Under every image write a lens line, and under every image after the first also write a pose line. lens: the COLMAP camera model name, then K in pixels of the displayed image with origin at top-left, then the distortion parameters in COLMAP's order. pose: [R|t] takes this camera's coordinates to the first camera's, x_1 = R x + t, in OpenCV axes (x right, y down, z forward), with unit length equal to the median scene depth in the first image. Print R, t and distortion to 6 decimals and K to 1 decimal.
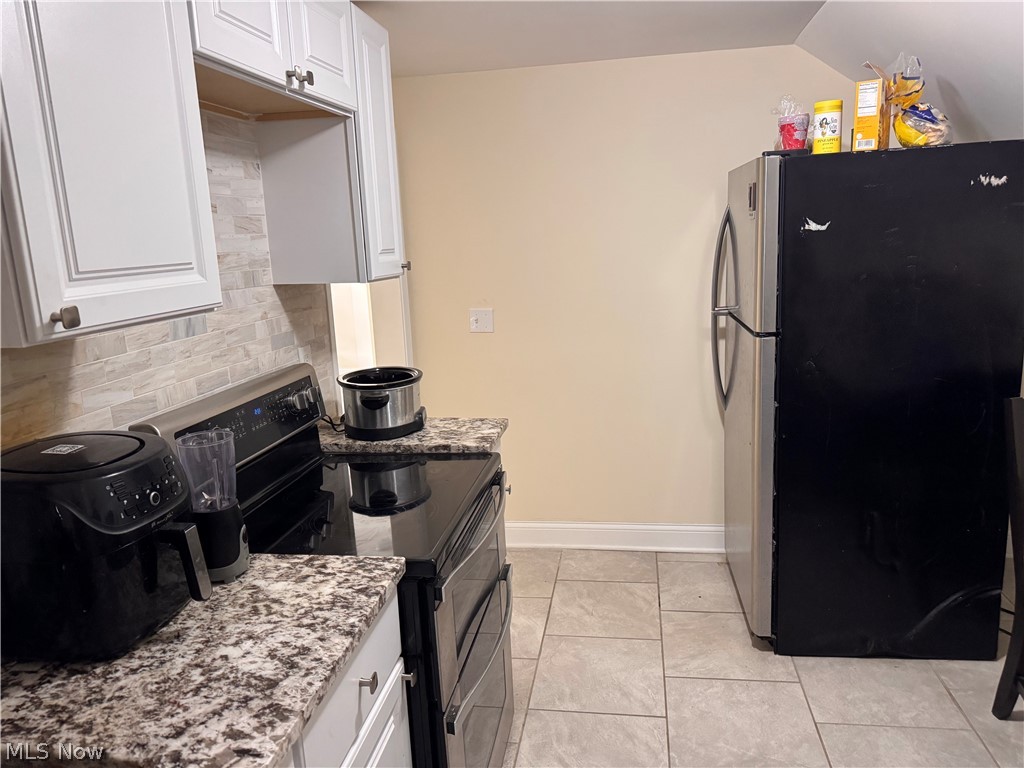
lens RADIAL K [[727.7, 0, 518.7], [0, 727.7, 378.3], [0, 0, 1]] dist [0.052167, -0.057351]
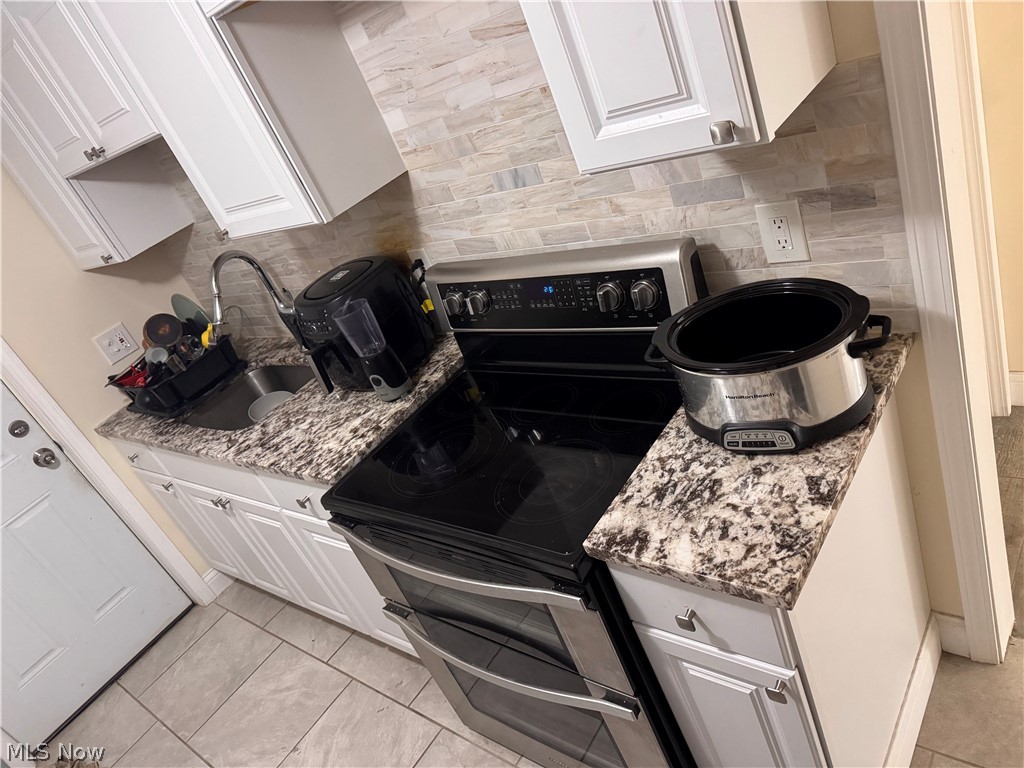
lens RADIAL K [[727.7, 0, 521.5], [0, 727.7, 385.3], [0, 0, 1]] dist [0.052167, -0.057351]
pose [[-0.429430, 0.617397, -0.659098, 0.371691], [0.222638, 0.779667, 0.585280, -0.463499], [0.875227, 0.104596, -0.472268, 1.672571]]
